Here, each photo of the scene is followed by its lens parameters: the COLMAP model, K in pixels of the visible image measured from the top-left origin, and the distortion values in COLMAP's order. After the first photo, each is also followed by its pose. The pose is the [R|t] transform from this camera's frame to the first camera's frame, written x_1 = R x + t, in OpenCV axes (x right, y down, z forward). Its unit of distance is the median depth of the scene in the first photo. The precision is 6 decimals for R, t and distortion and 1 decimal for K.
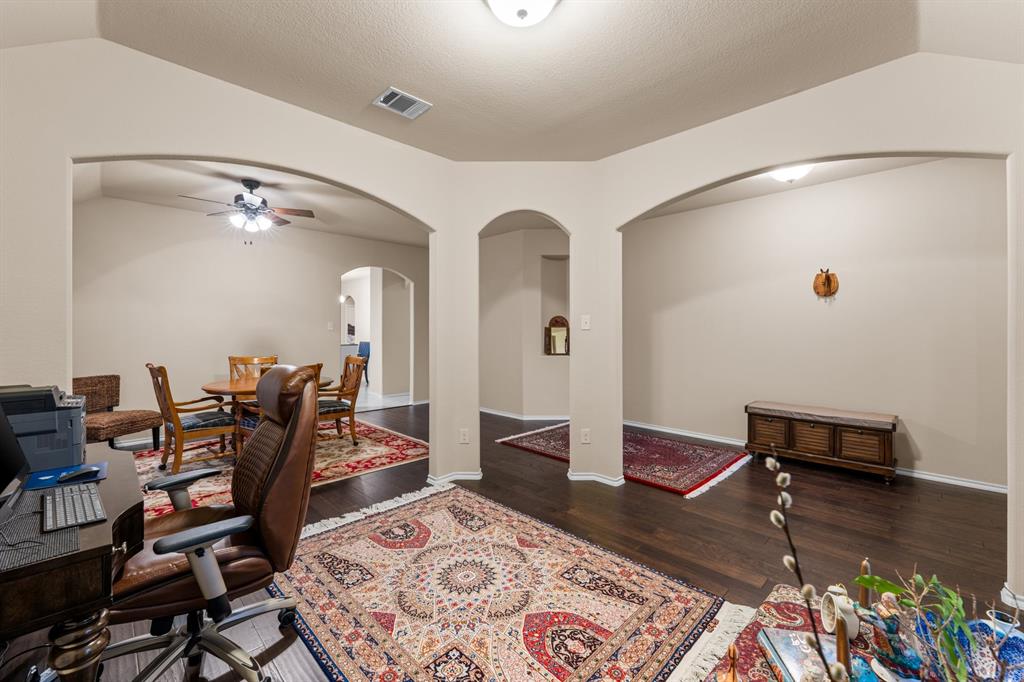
lens RADIAL K [[416.5, 0, 507.7], [0, 416.5, 329.8], [0, 0, 1]] dist [0.000257, -0.000992]
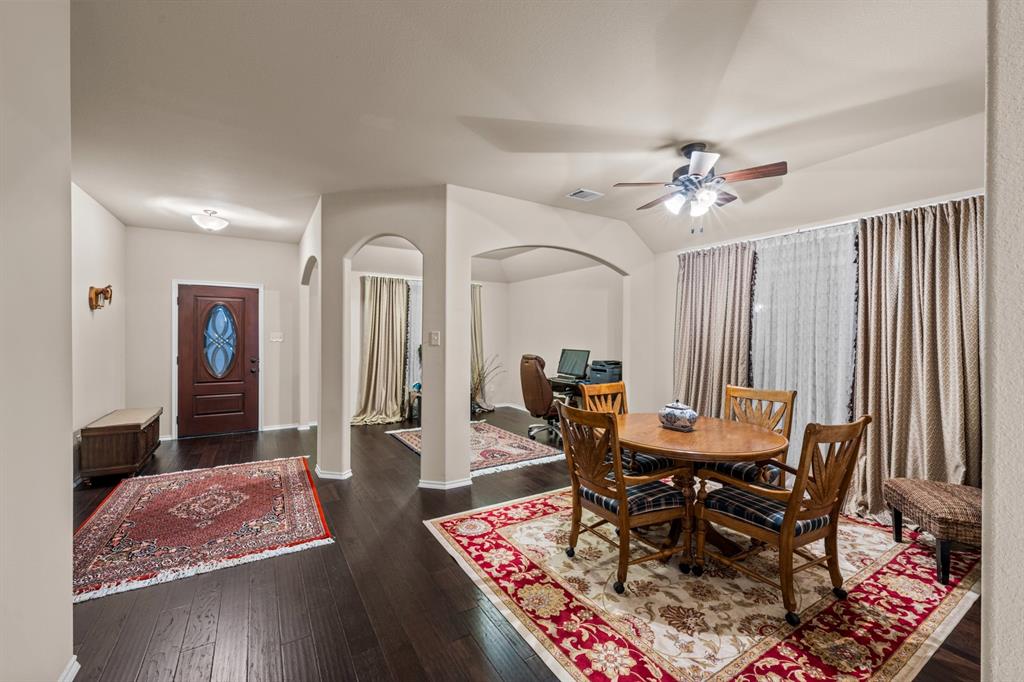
lens RADIAL K [[416.5, 0, 508.7], [0, 416.5, 340.7], [0, 0, 1]] dist [0.000257, -0.000992]
pose [[-0.974144, -0.006568, 0.225832, -0.493516], [-0.005724, 0.999974, 0.004392, -0.017688], [-0.225855, 0.002985, -0.974156, 1.892002]]
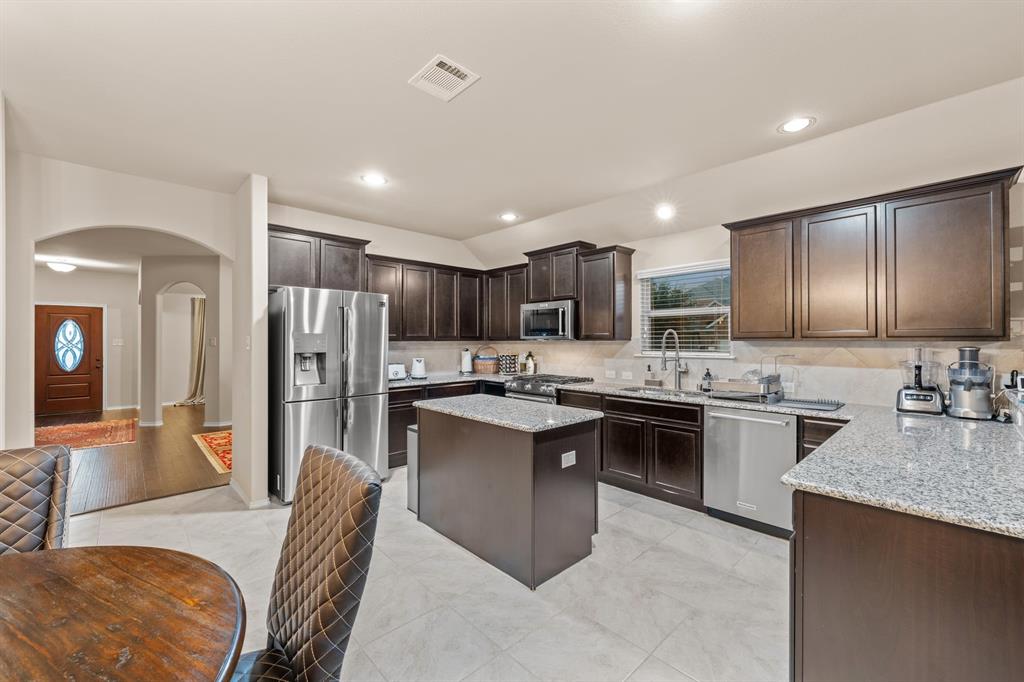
lens RADIAL K [[416.5, 0, 510.0], [0, 416.5, 336.8], [0, 0, 1]] dist [0.000257, -0.000992]
pose [[-0.999797, 0.002761, 0.019975, -1.388410], [0.002496, 0.999909, -0.013273, -0.013490], [-0.020010, -0.013221, -0.999712, 2.704971]]
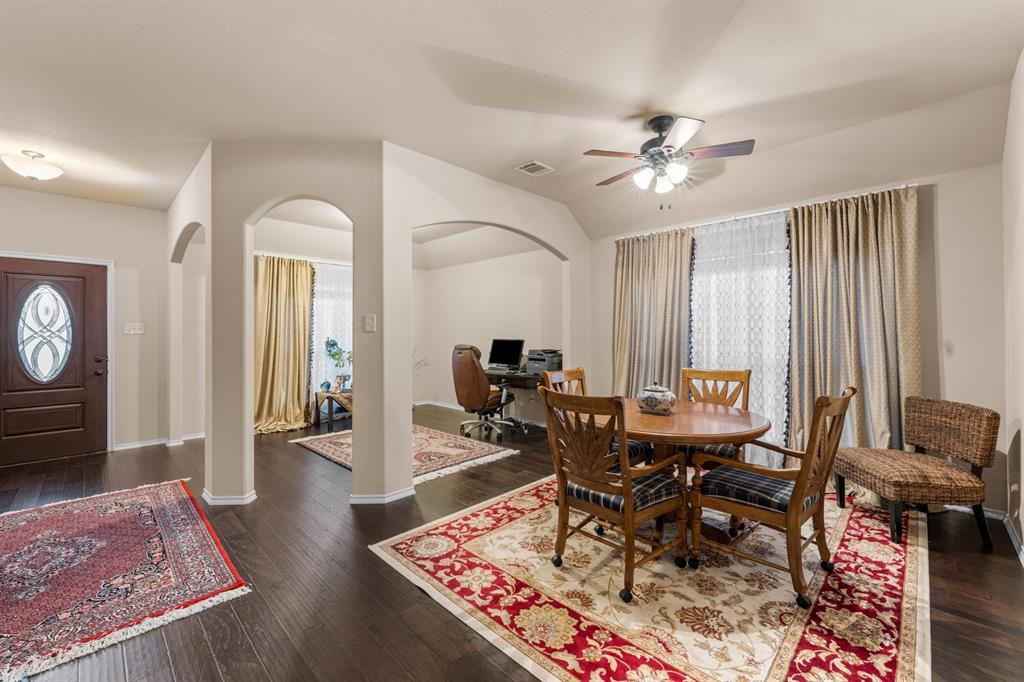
lens RADIAL K [[422.0, 0, 509.6], [0, 422.0, 331.5], [0, 0, 1]] dist [-0.001443, -0.000081]
pose [[-0.999872, 0.006207, -0.014745, -0.365467], [0.006343, 0.999938, -0.009195, 0.008264], [0.014687, -0.009287, -0.999849, 1.810085]]
